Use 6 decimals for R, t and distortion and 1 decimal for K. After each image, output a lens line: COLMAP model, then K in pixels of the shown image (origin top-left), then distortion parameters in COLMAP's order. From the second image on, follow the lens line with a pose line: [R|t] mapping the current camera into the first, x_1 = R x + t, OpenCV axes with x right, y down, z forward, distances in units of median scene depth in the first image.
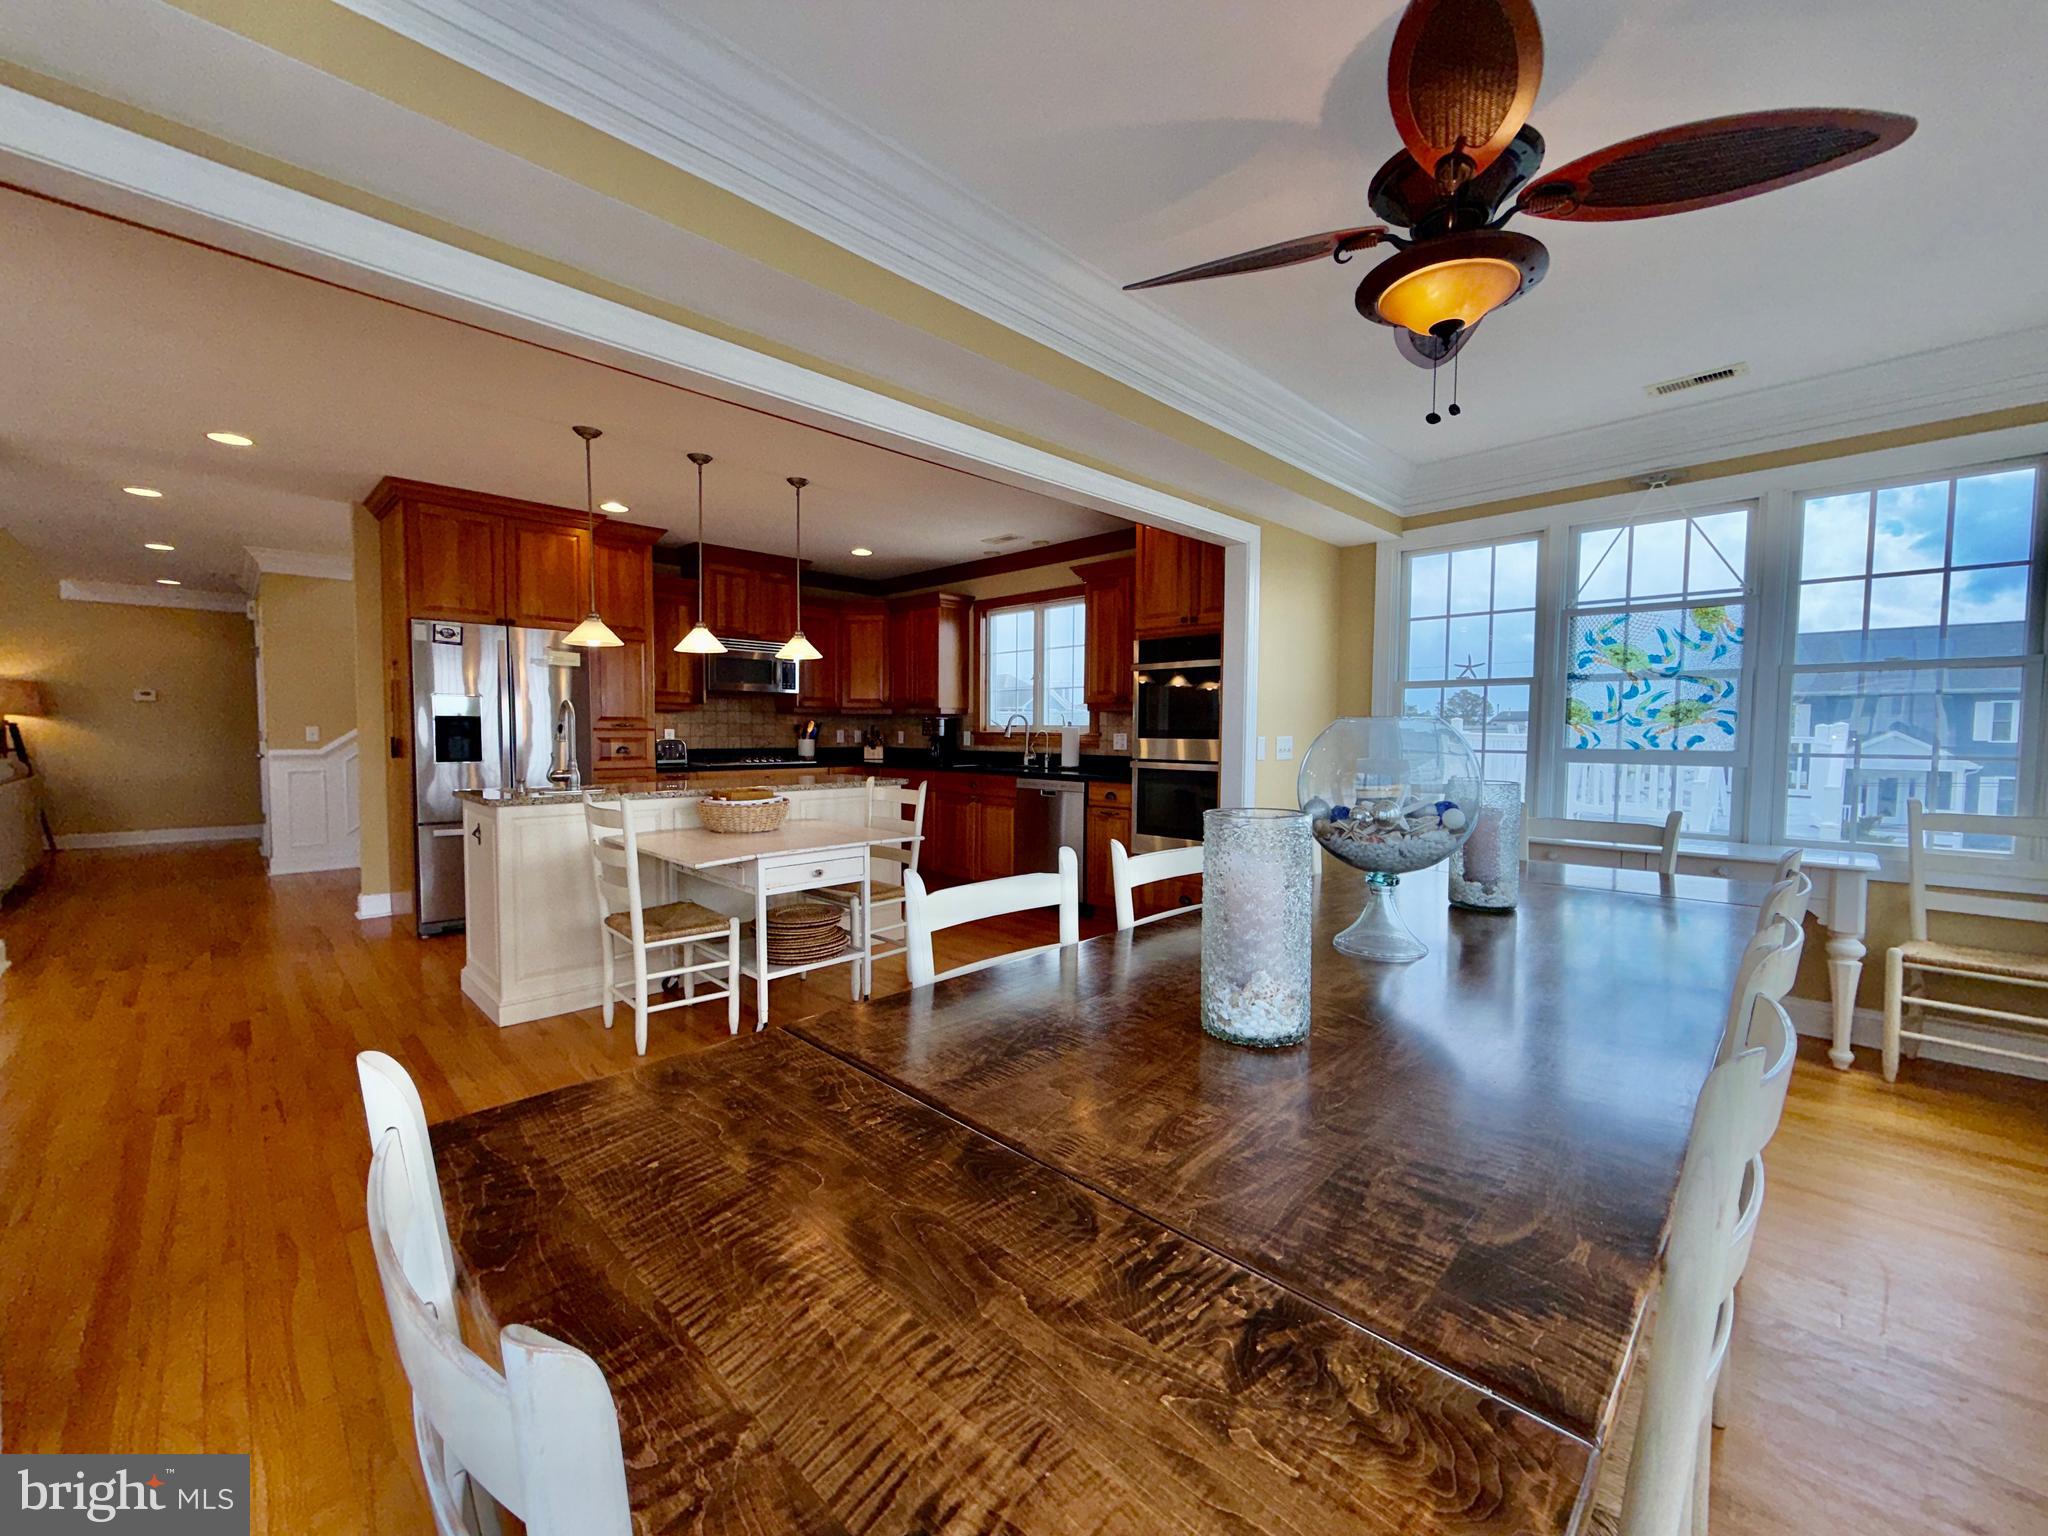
lens RADIAL K [[812.9, 0, 1020.4], [0, 812.9, 774.3], [0, 0, 1]] dist [-0.000344, 0.000309]
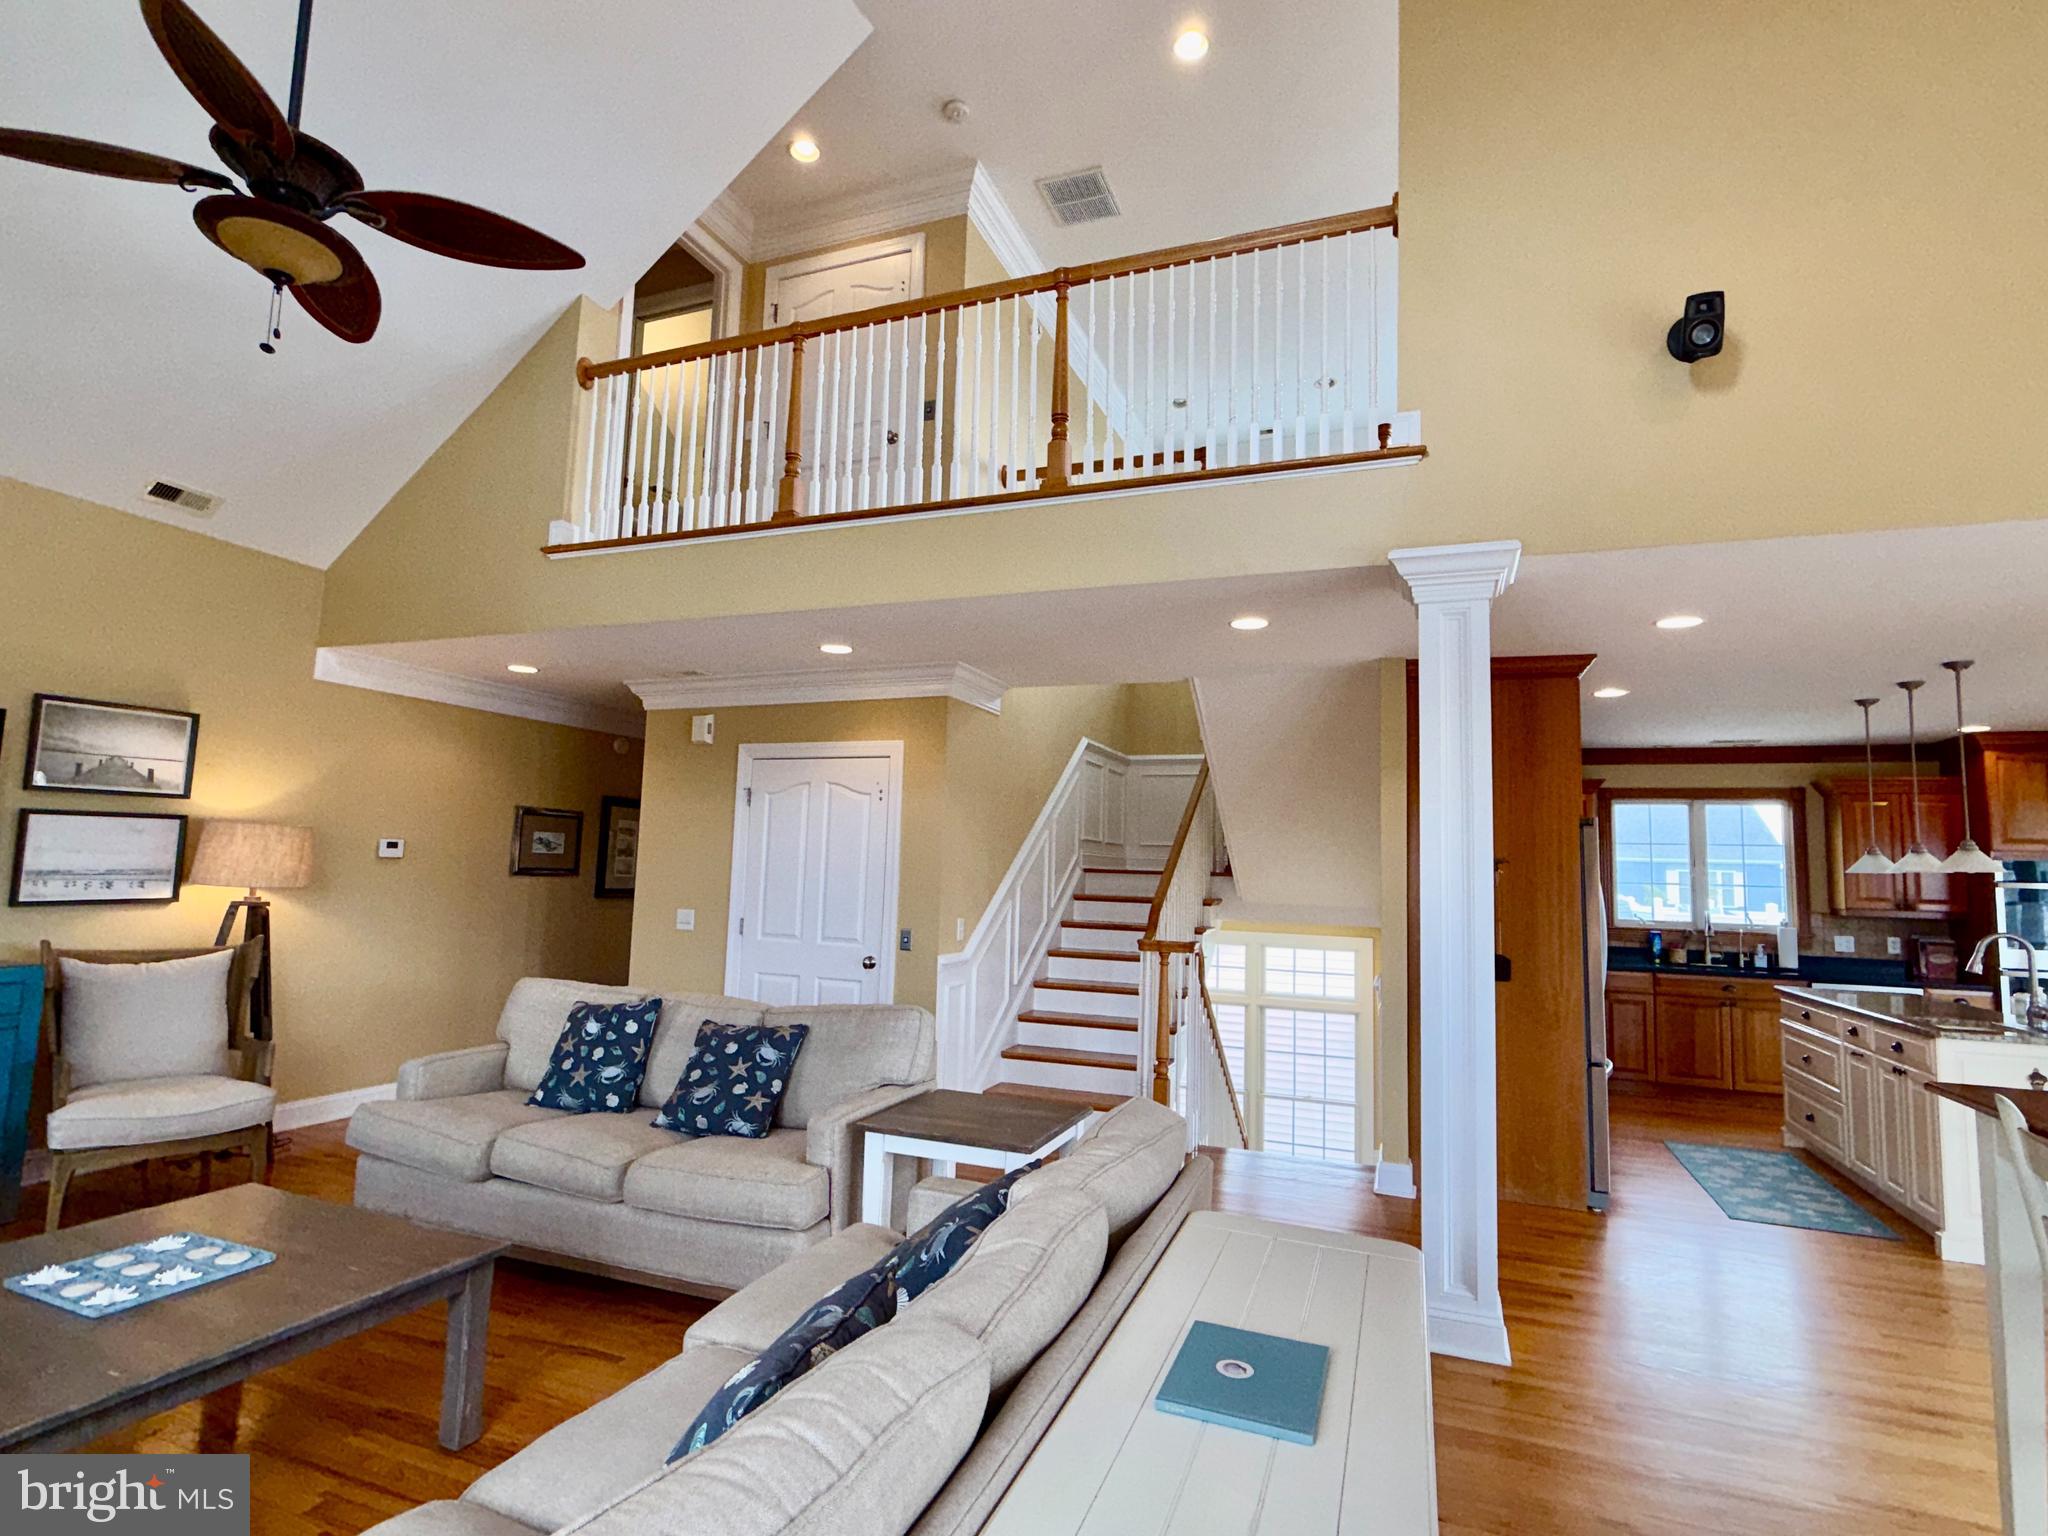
lens RADIAL K [[1020.1, 0, 1026.2], [0, 1020.1, 775.3], [0, 0, 1]] dist [-0.001683, -0.000108]
pose [[0.913144, 0.060780, 0.403080, -1.251069], [-0.002351, 0.989590, -0.143893, -0.058352], [-0.407630, 0.130448, 0.903782, 0.200688]]
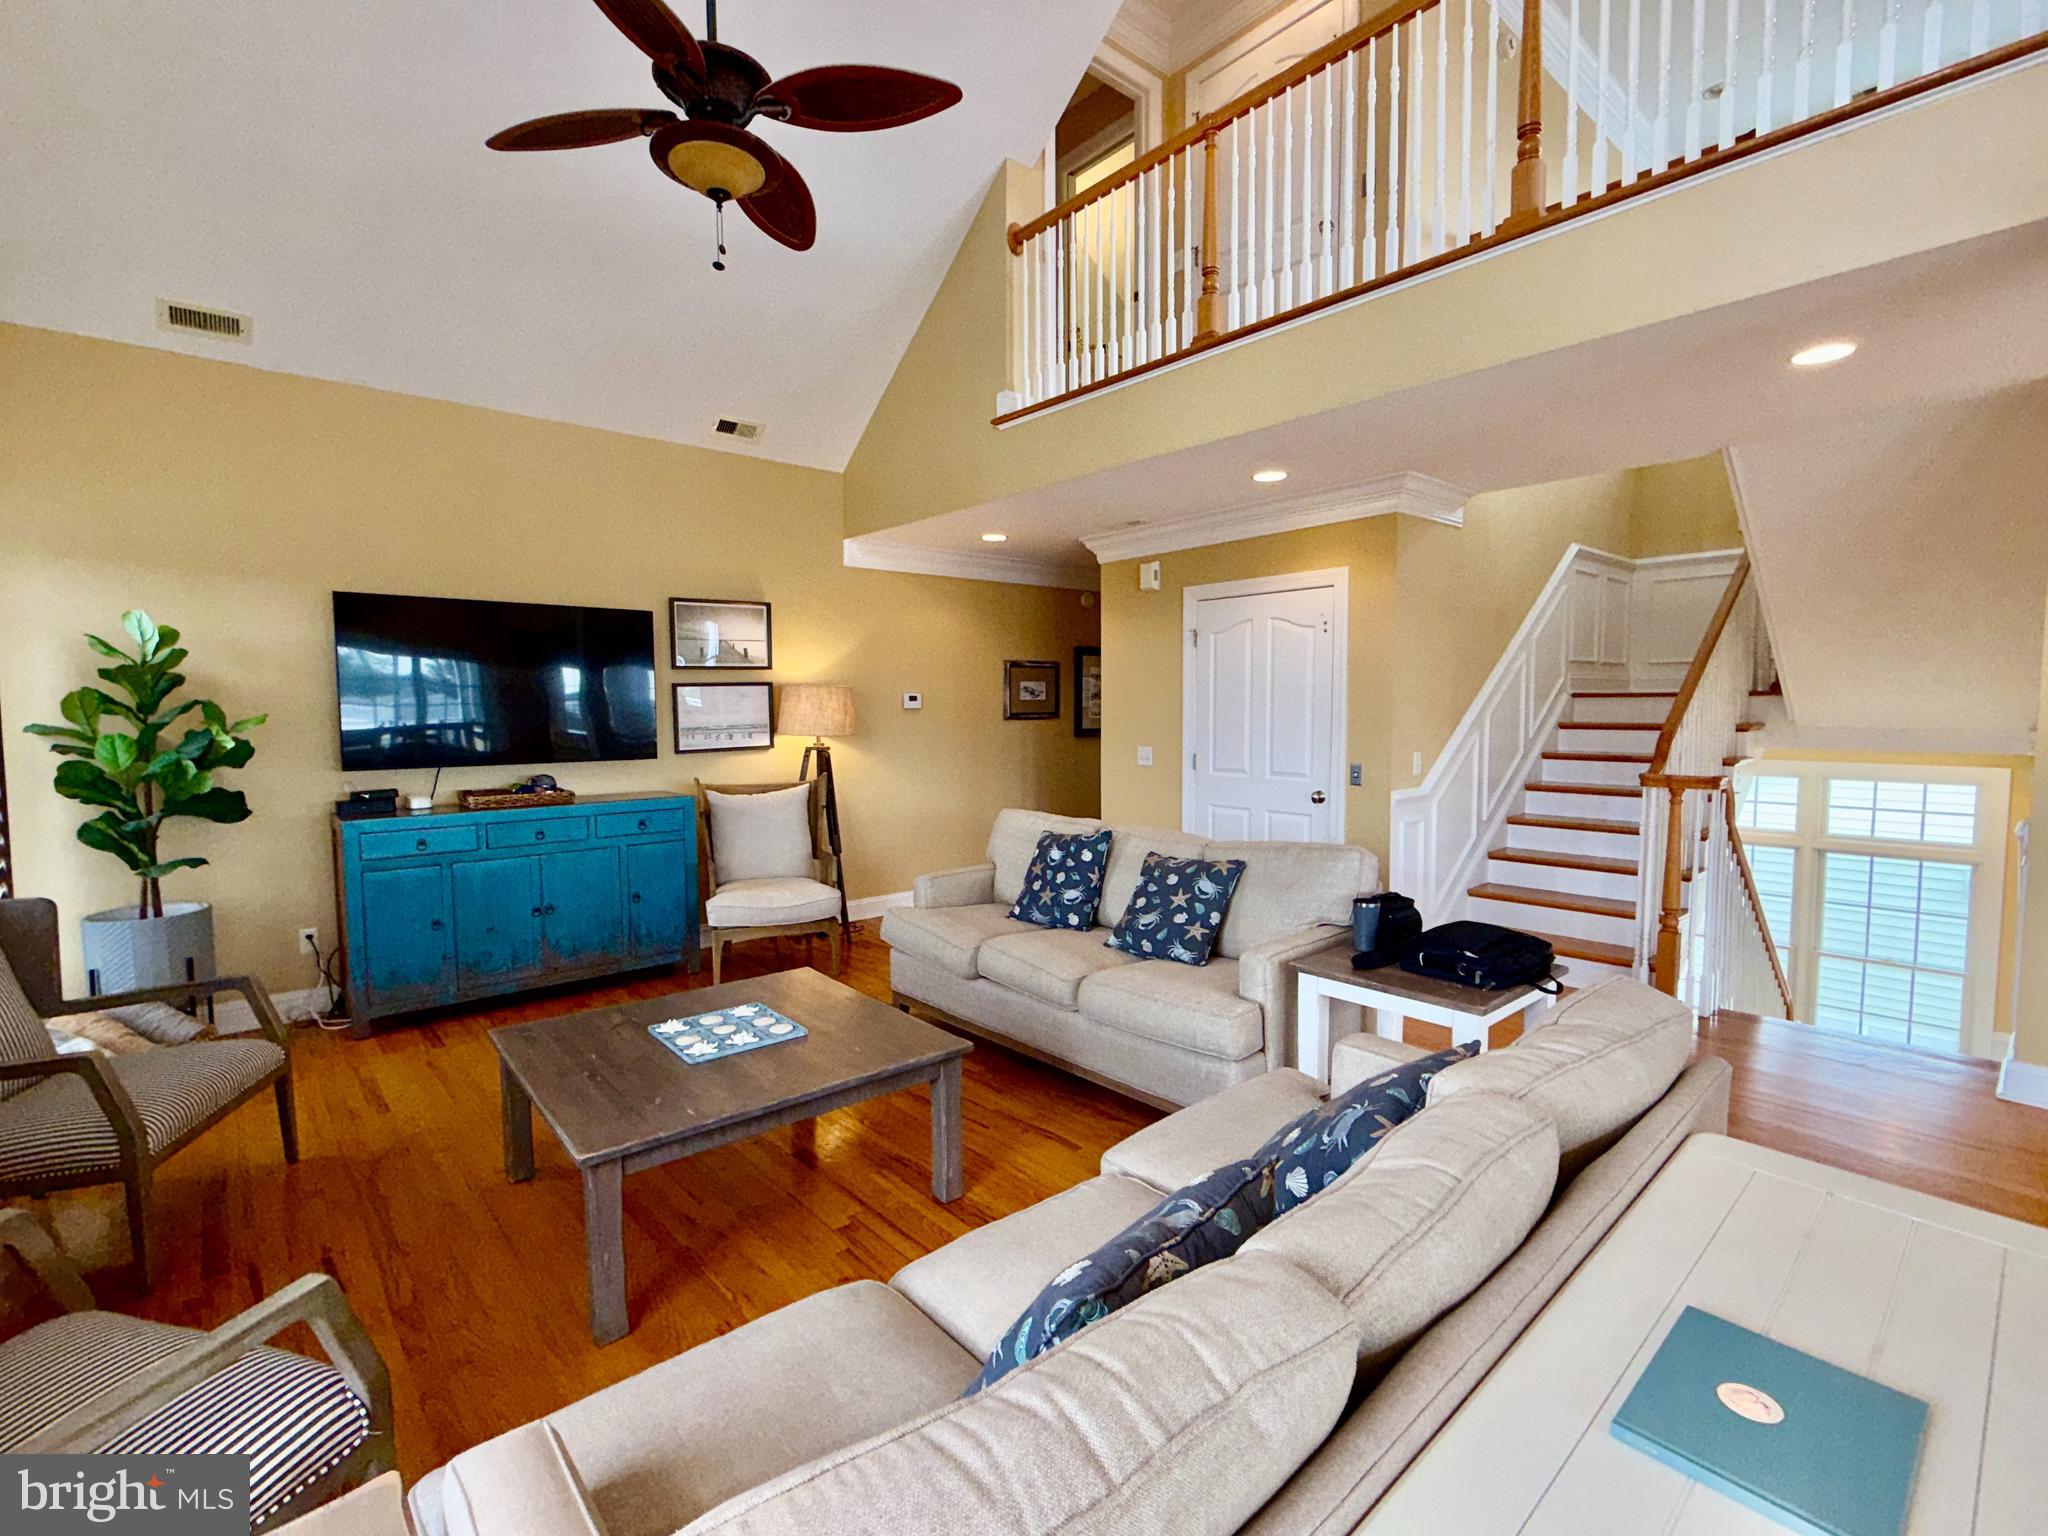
lens RADIAL K [[936.3, 0, 1024.7], [0, 936.3, 773.3], [0, 0, 1]] dist [-0.001267, -0.000091]
pose [[0.997987, -0.009158, -0.062756, -1.211255], [0.010353, 0.999771, 0.018736, -0.062956], [0.062570, -0.019348, 0.997853, 0.254274]]
